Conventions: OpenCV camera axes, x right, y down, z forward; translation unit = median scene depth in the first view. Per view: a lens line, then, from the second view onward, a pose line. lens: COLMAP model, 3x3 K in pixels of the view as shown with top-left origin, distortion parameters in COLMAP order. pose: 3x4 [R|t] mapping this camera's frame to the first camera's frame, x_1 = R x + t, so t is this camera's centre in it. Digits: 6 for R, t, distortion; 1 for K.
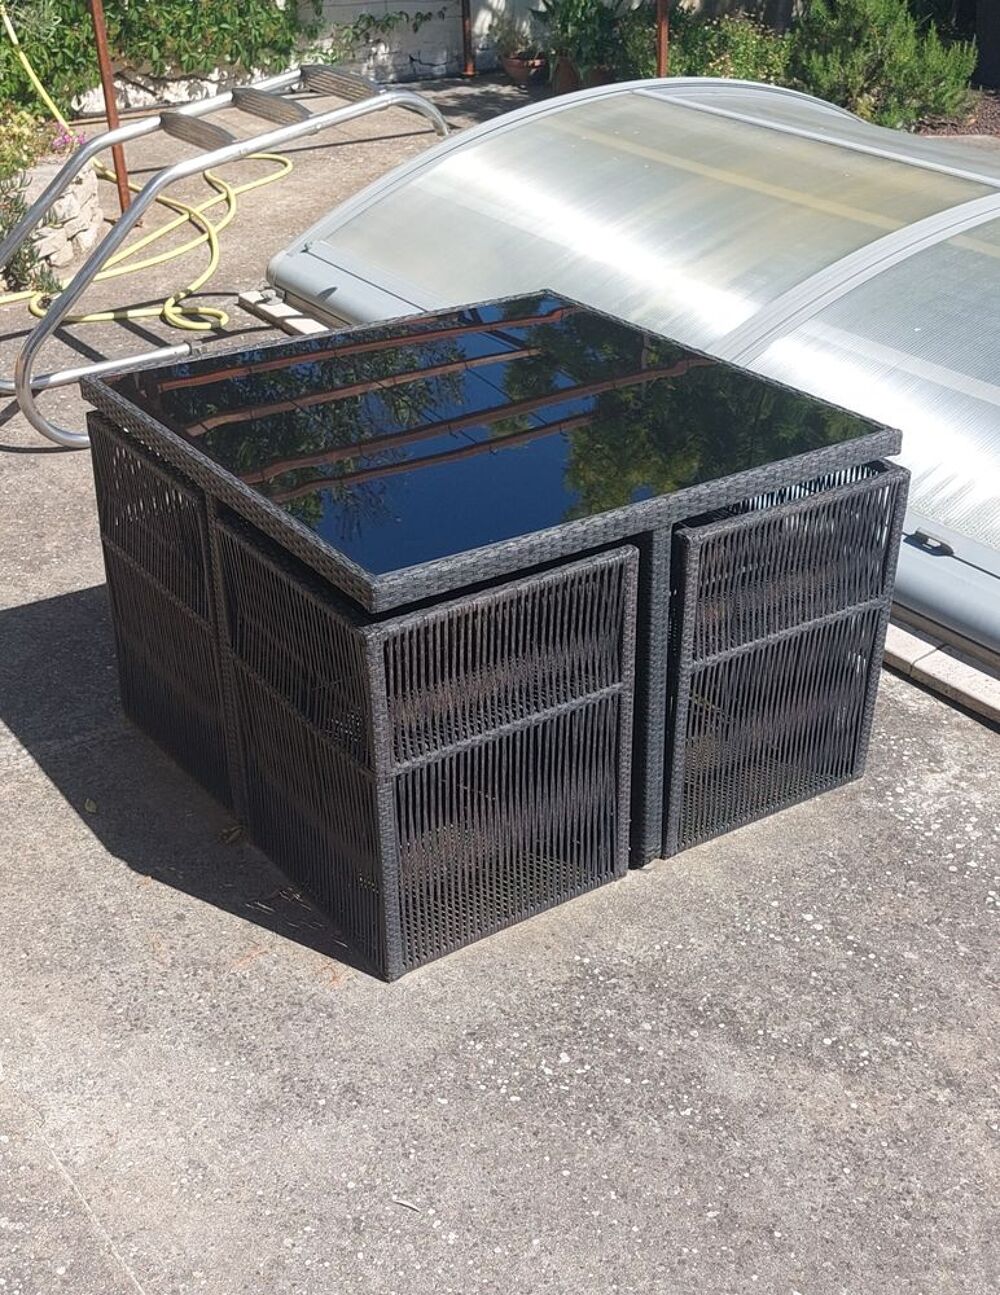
lens RADIAL K [[1498.8, 0, 522.4], [0, 1498.8, 699.5], [0, 0, 1]] dist [0.020786, 0.000000]
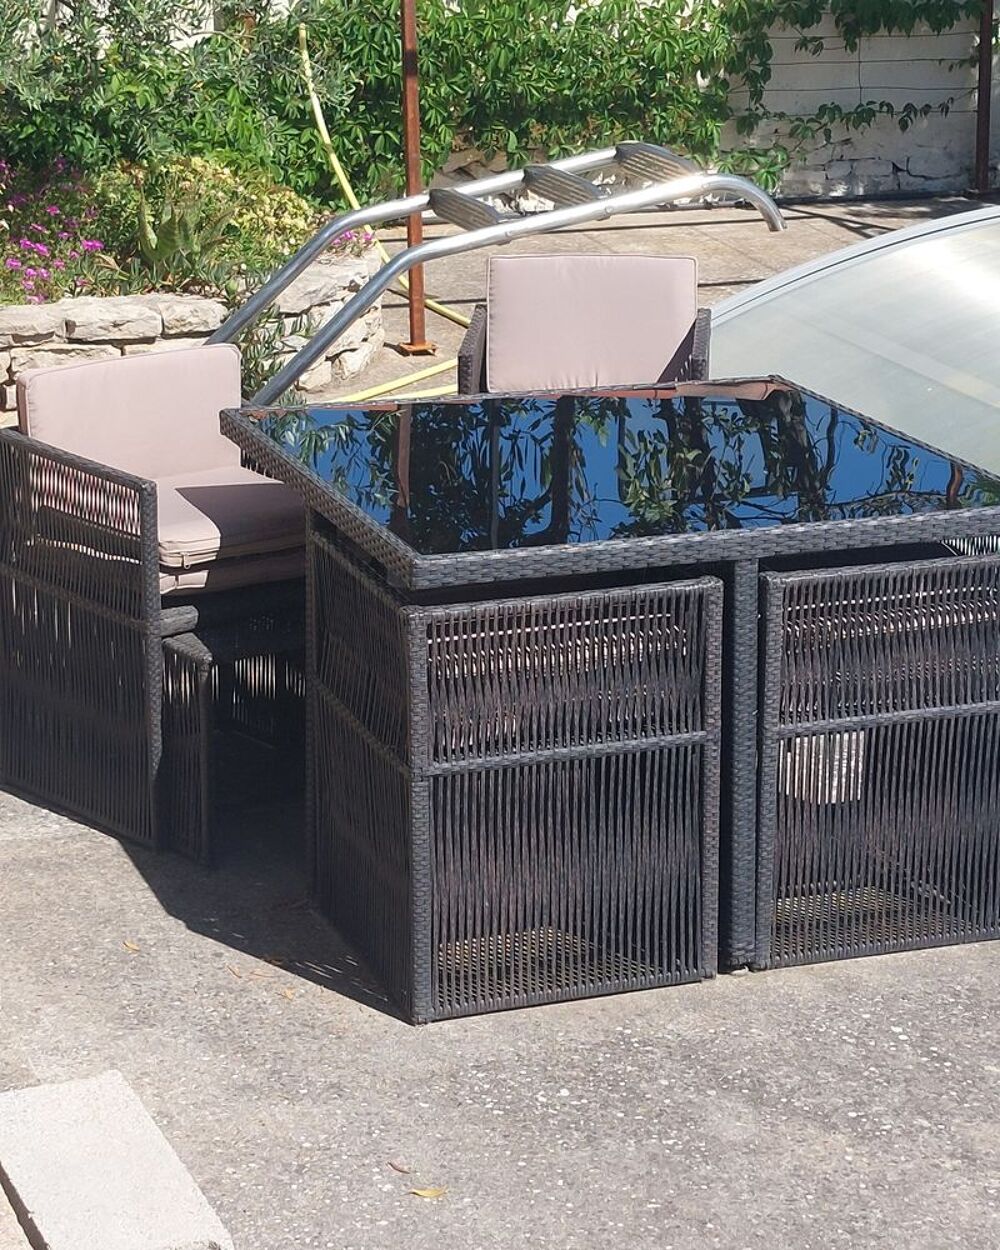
lens RADIAL K [[2651.1, 0, 500.5], [0, 2651.1, 624.2], [0, 0, 1]] dist [0.078643, 0.000000]
pose [[0.966923, 0.083502, -0.241014, 0.351042], [-0.138181, 0.965712, -0.219788, 0.316344], [0.214397, 0.245821, 0.945307, -0.613904]]
